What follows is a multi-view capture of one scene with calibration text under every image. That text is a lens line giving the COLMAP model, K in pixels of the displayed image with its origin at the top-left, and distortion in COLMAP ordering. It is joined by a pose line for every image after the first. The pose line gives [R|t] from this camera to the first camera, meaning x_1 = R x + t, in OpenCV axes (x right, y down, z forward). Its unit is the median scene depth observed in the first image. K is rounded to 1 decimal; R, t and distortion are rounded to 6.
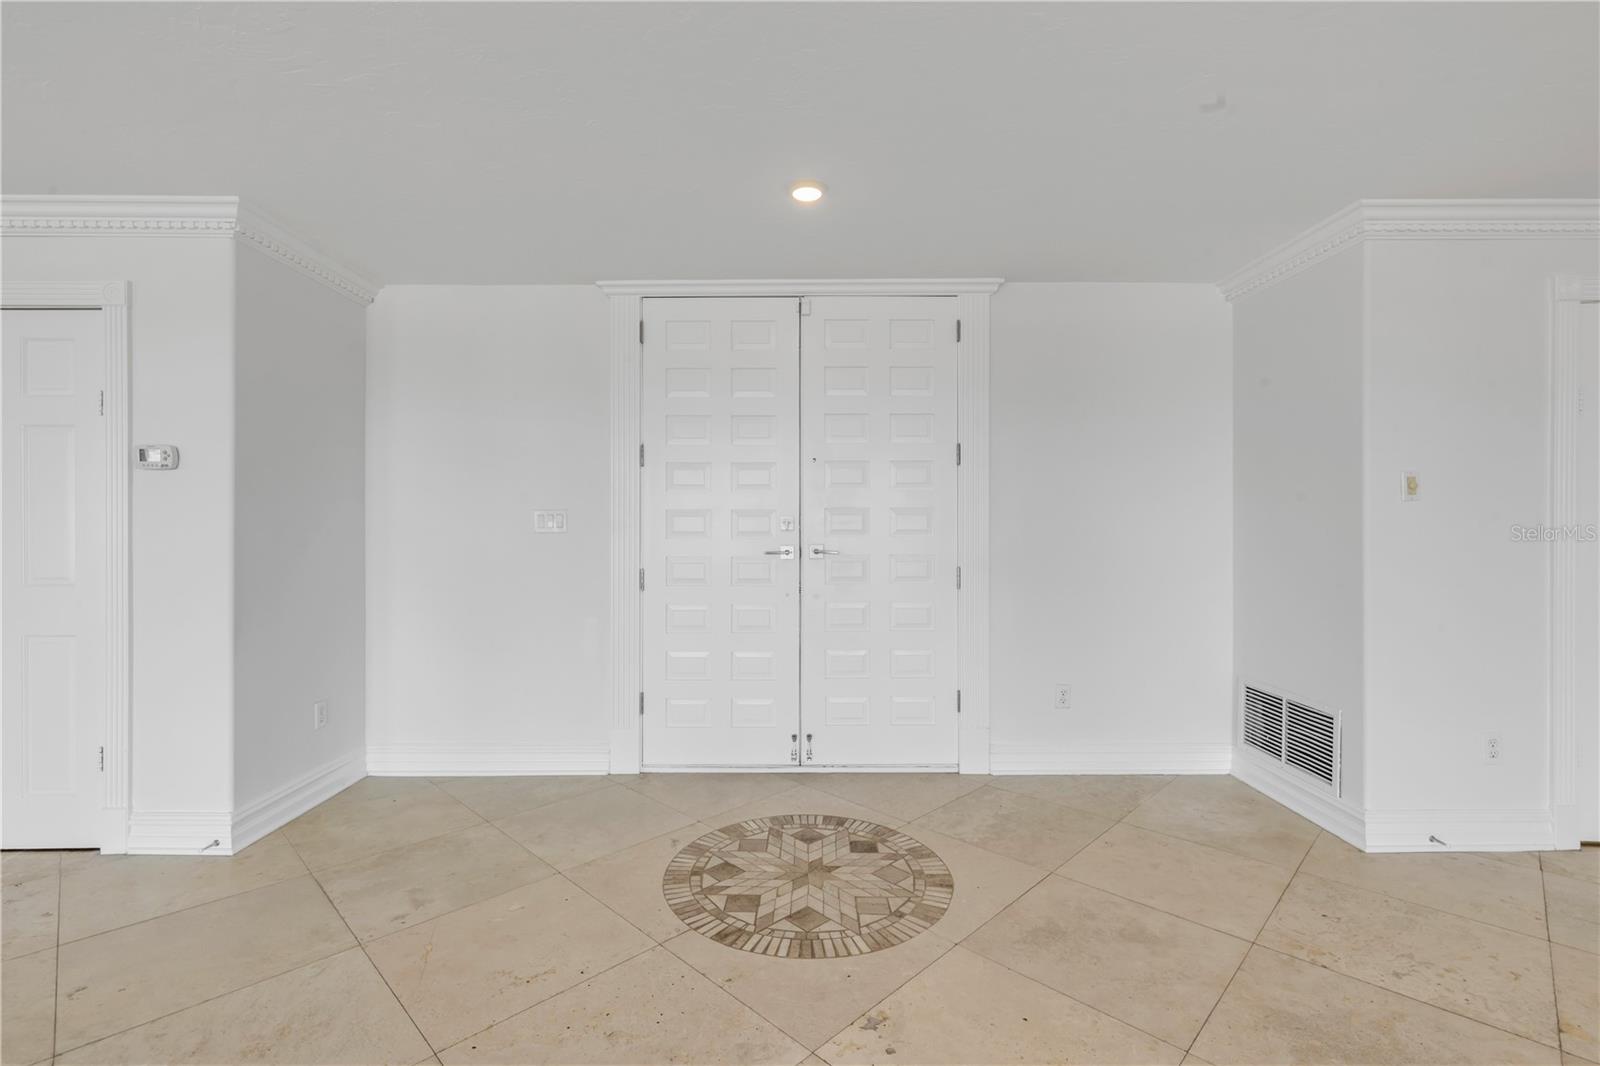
lens RADIAL K [[718.1, 0, 795.1], [0, 718.1, 529.6], [0, 0, 1]] dist [0.005512, 0.000297]
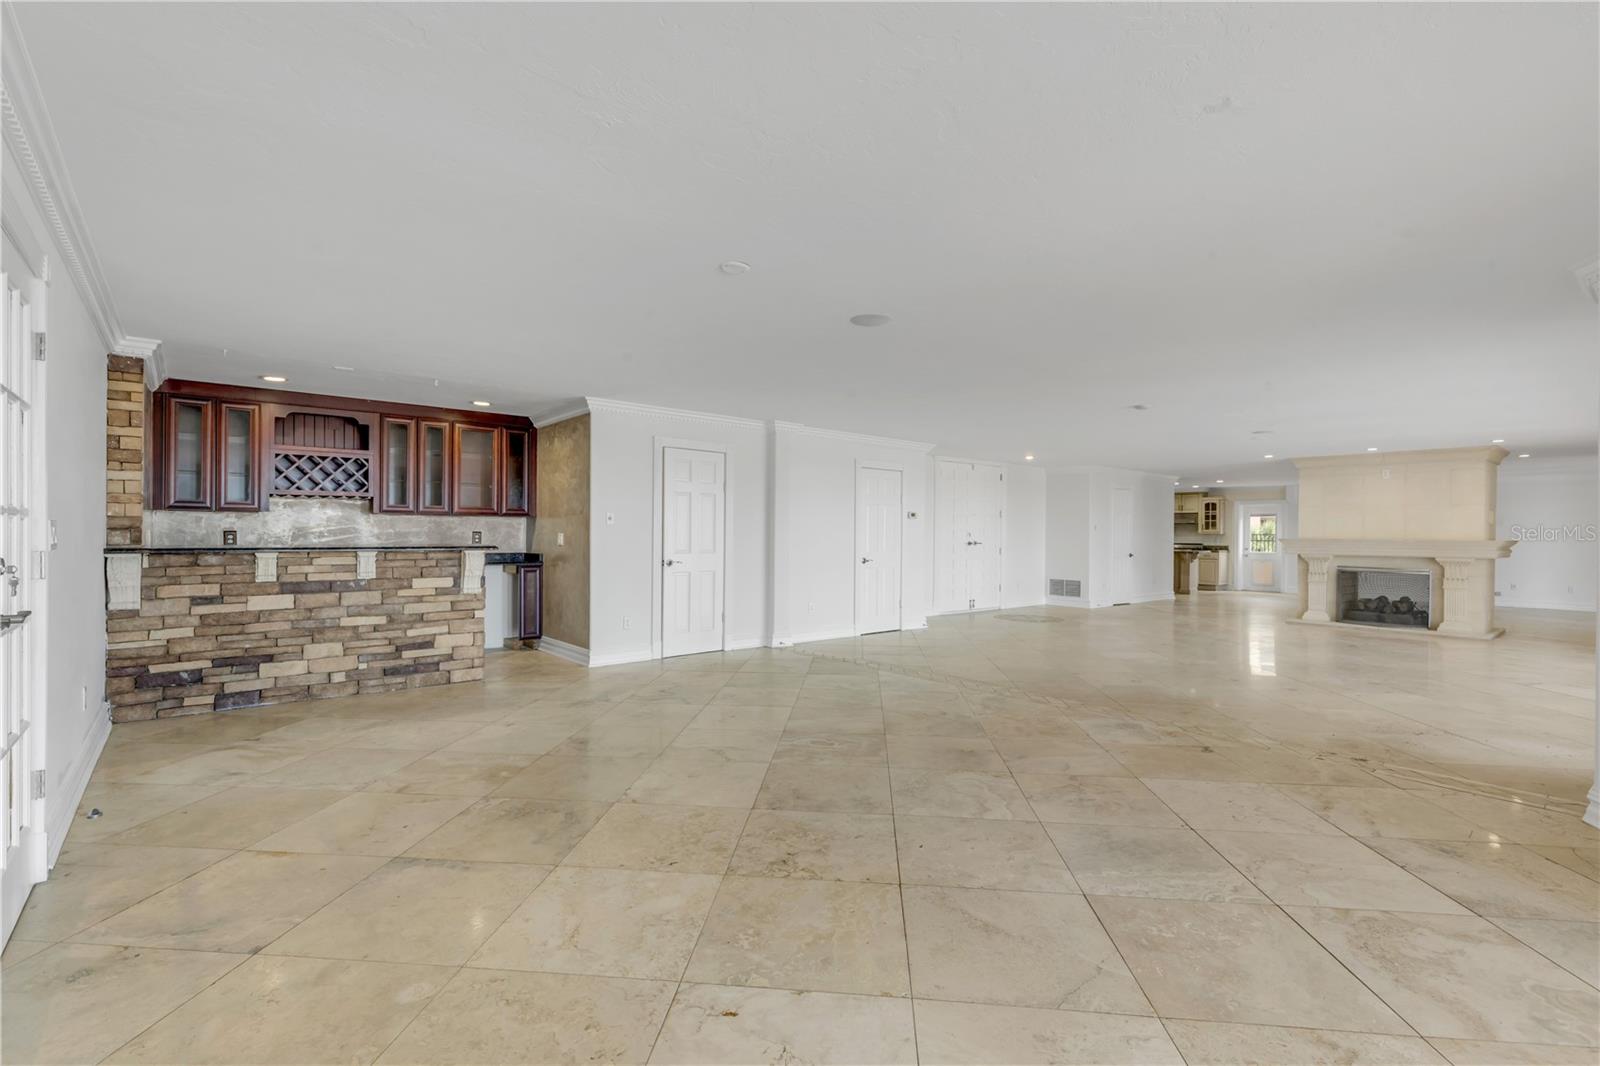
lens RADIAL K [[718.1, 0, 798.5], [0, 718.1, 533.2], [0, 0, 1]] dist [0.005512, 0.000297]
pose [[0.768922, 0.008081, 0.639292, -2.814307], [-0.010949, 0.999940, 0.000529, -0.007202], [-0.639249, -0.007406, 0.768964, -1.043240]]
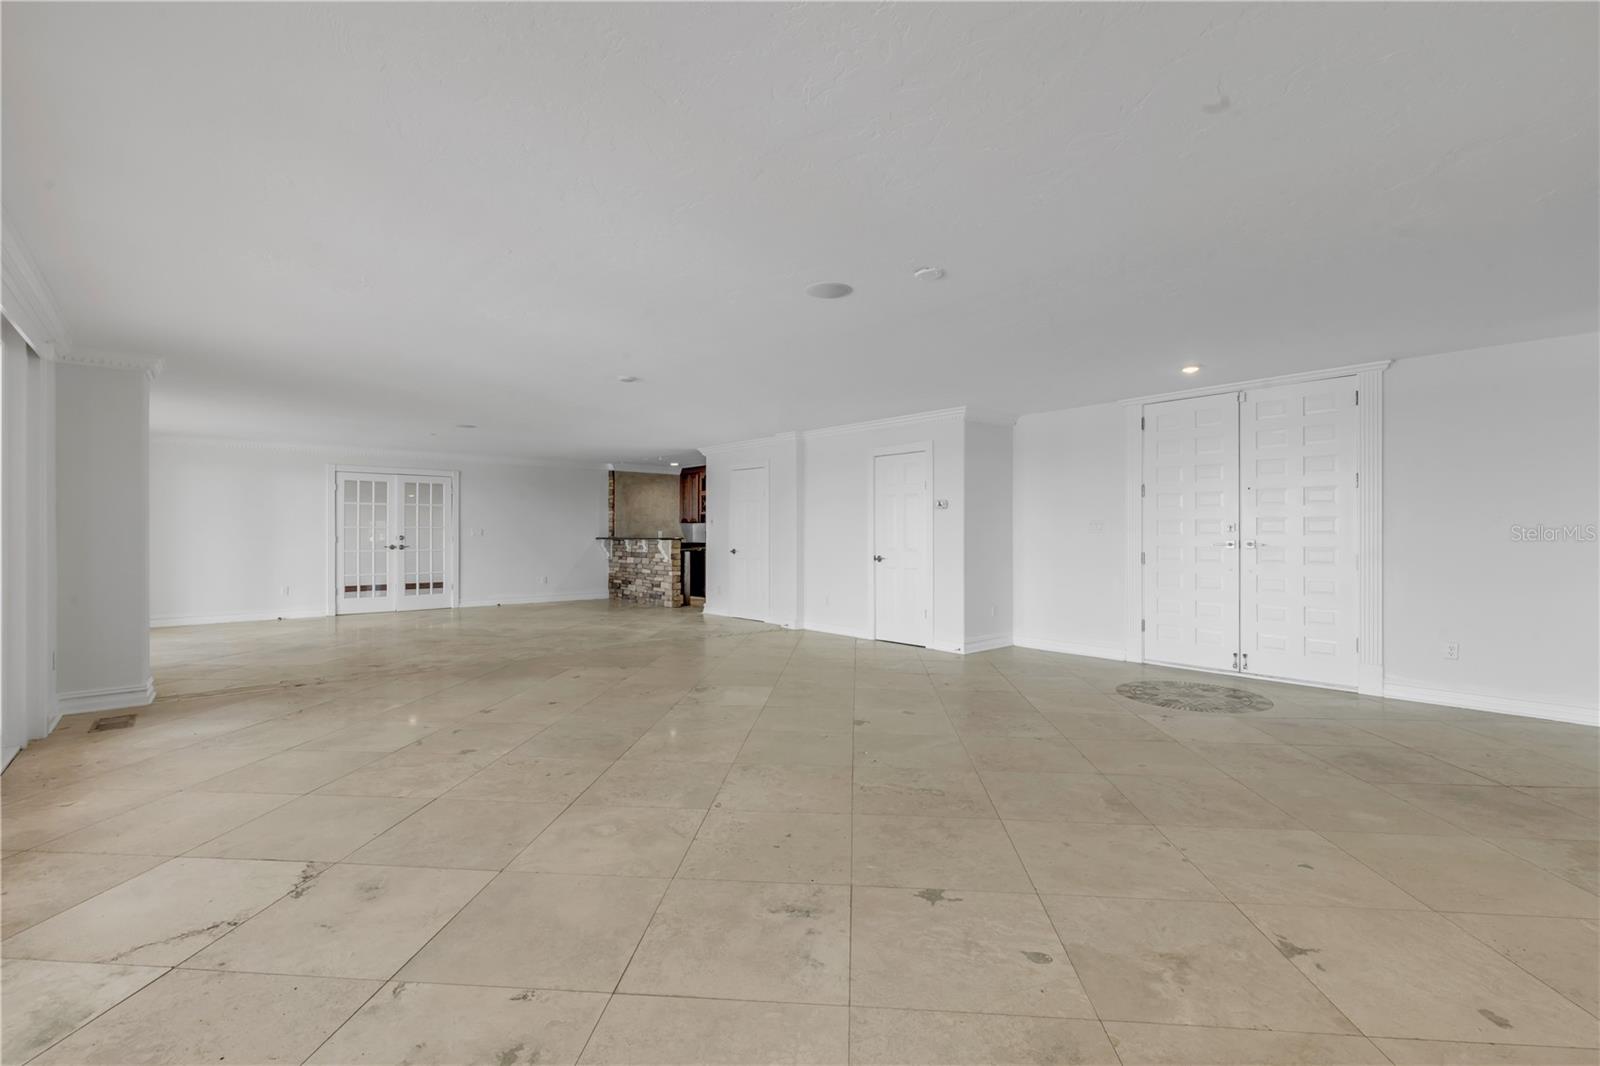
lens RADIAL K [[718.1, 0, 806.6], [0, 718.1, 534.3], [0, 0, 1]] dist [0.005512, 0.000297]
pose [[0.653872, 0.003758, -0.756596, 0.658903], [0.000524, 0.999985, 0.005420, -0.001724], [0.756605, -0.003940, 0.653861, -0.917011]]
